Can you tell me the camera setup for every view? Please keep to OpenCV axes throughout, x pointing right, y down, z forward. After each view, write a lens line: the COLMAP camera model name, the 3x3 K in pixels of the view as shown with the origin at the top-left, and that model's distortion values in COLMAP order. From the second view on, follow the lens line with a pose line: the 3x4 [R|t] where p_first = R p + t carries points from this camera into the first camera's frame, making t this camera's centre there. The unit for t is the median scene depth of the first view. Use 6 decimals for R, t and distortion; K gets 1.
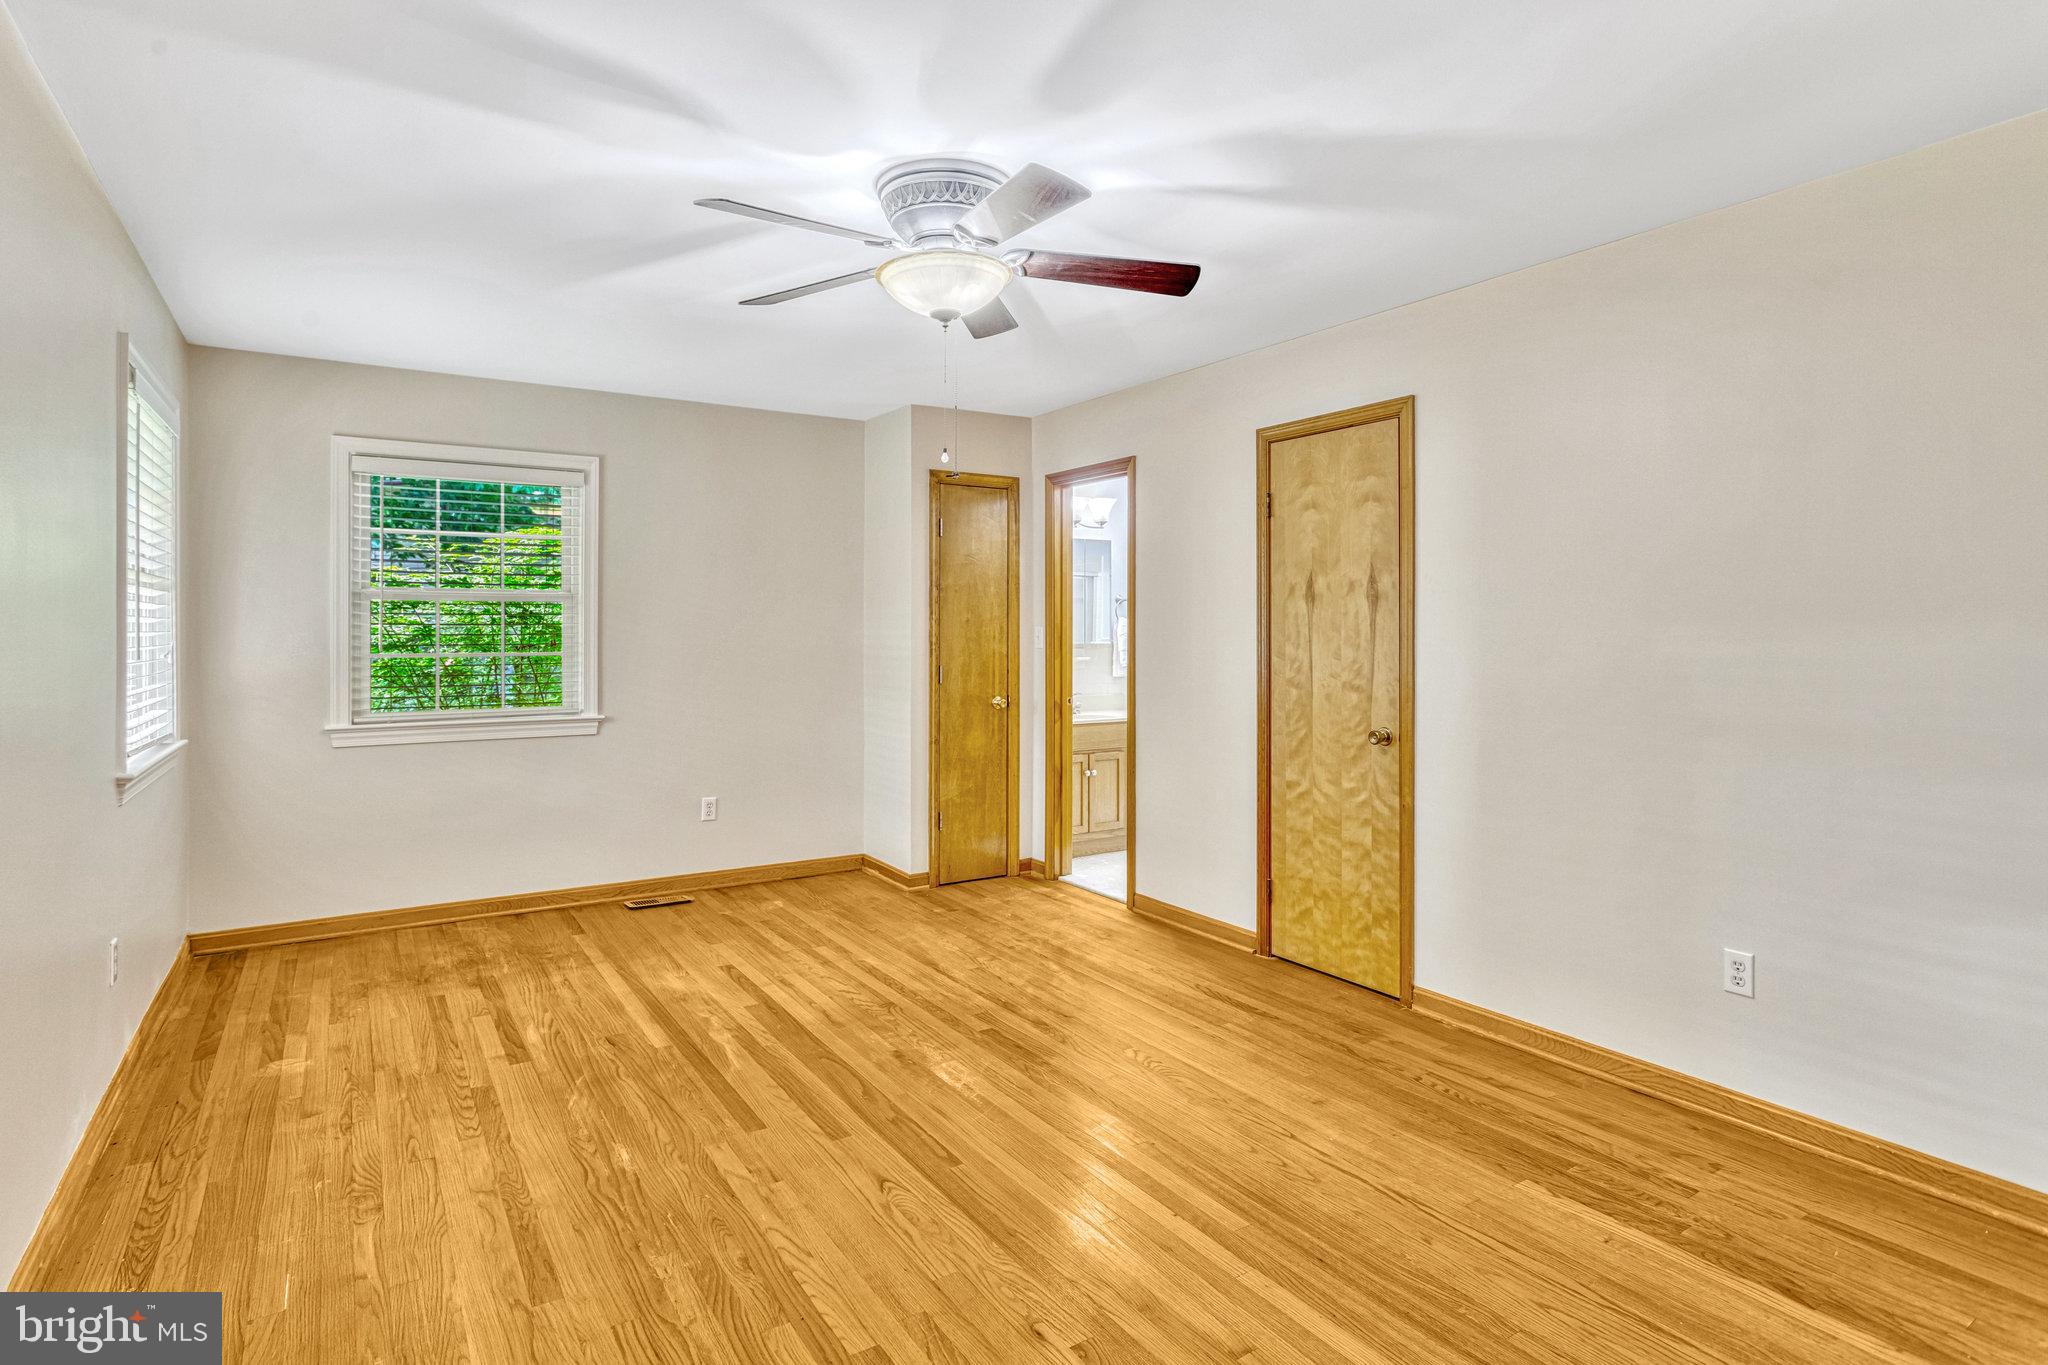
lens RADIAL K [[1064.1, 0, 1023.6], [0, 1064.1, 571.7], [0, 0, 1]] dist [-0.017715, 0.000170]
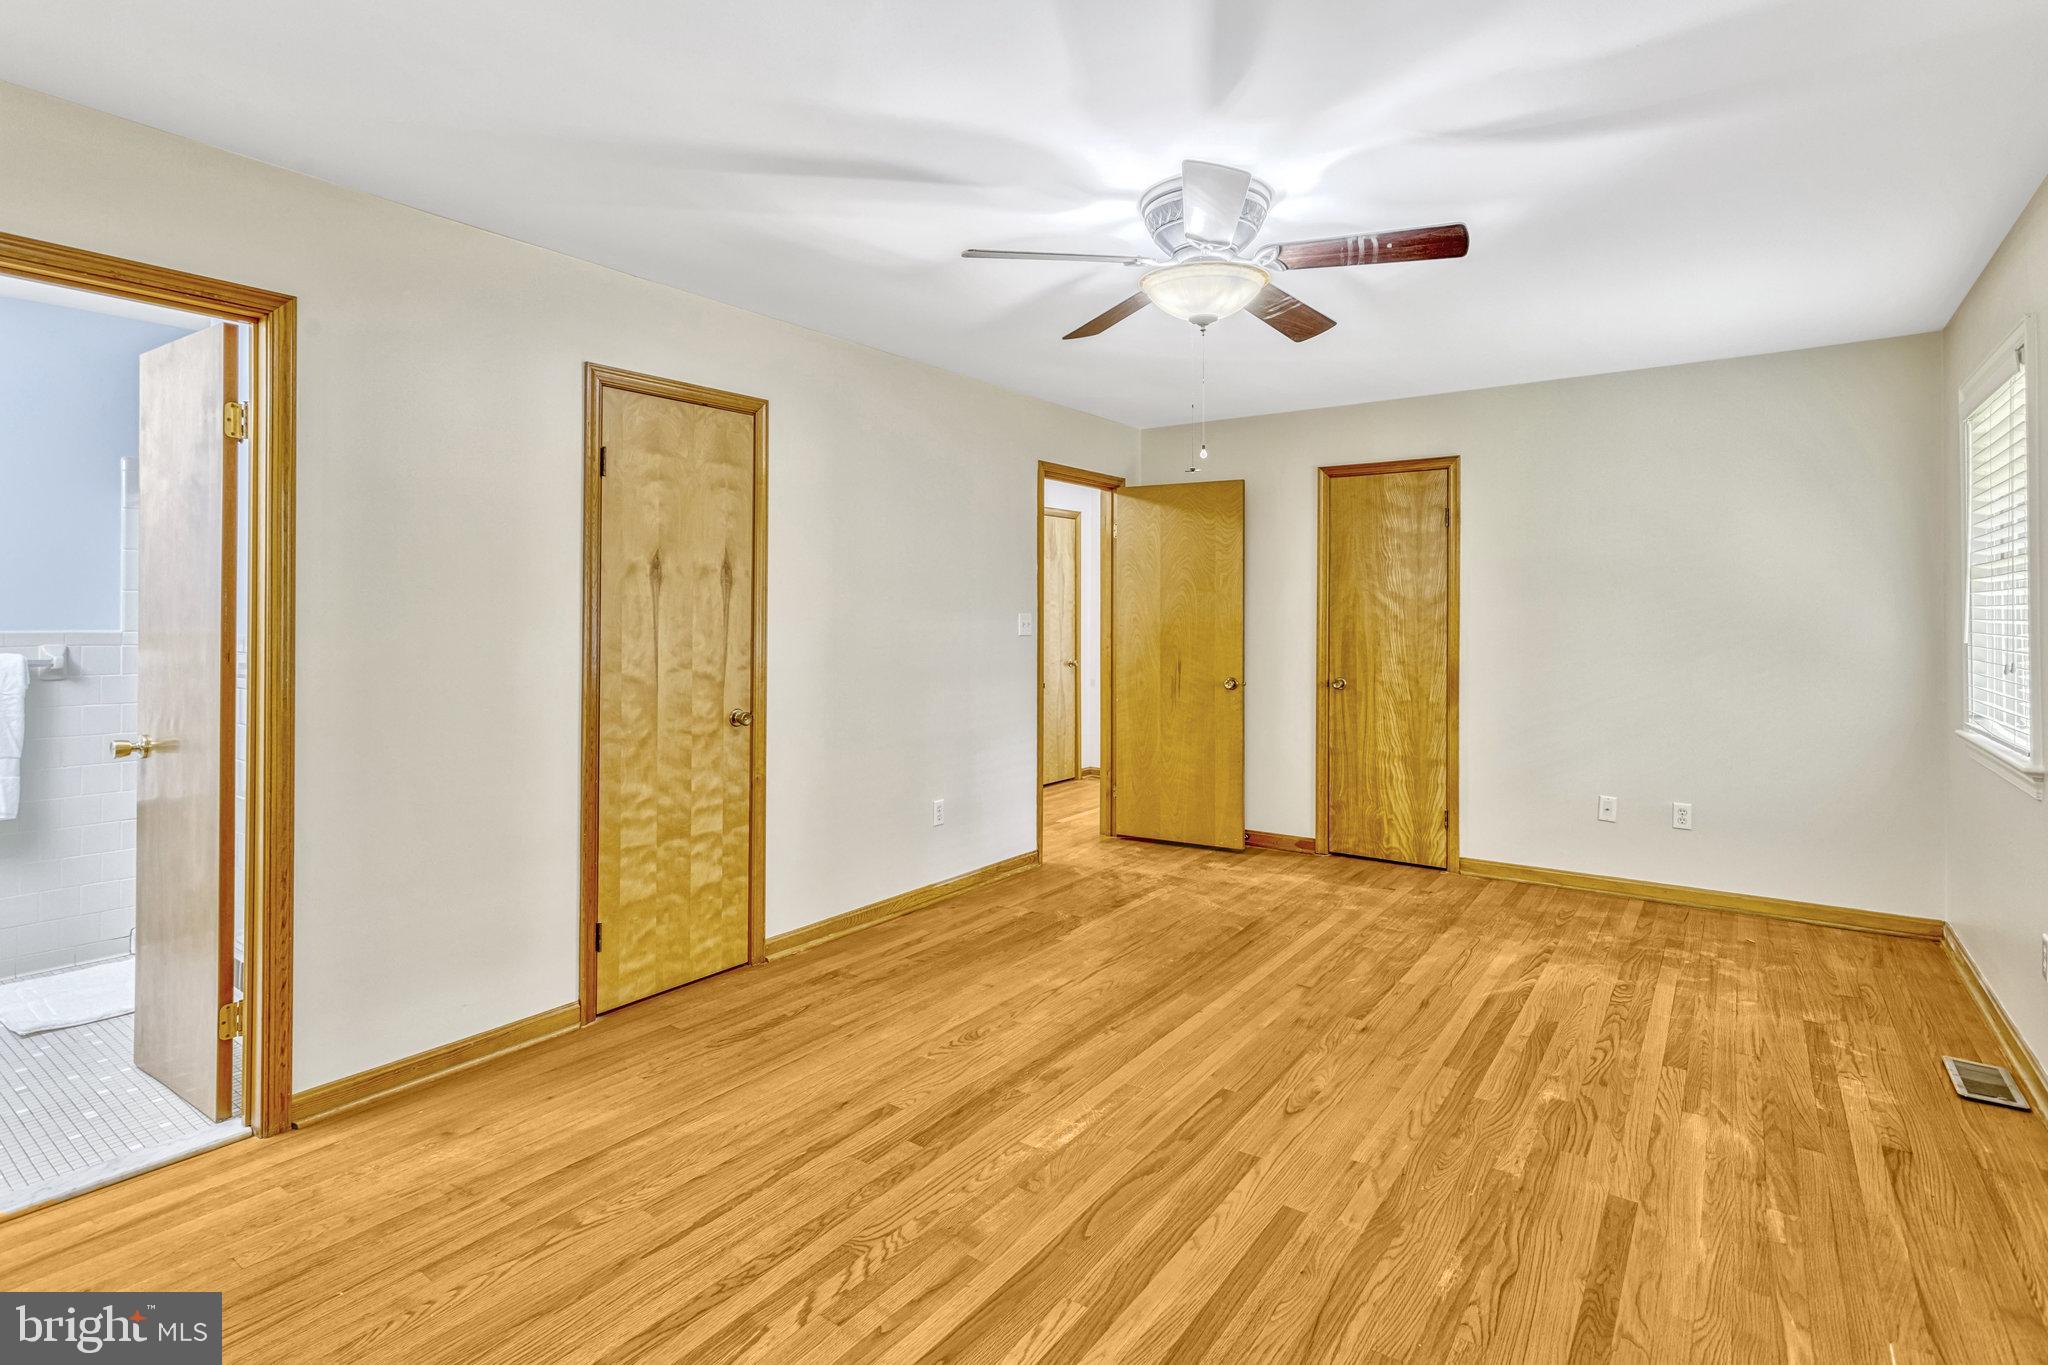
lens RADIAL K [[993.9, 0, 1027.4], [0, 993.9, 582.8], [0, 0, 1]] dist [0.000847, 0.001719]
pose [[-0.364218, 0.027359, 0.930912, -0.687944], [-0.051038, 0.997480, -0.049284, 0.058042], [-0.929914, -0.065462, -0.361904, 1.126473]]
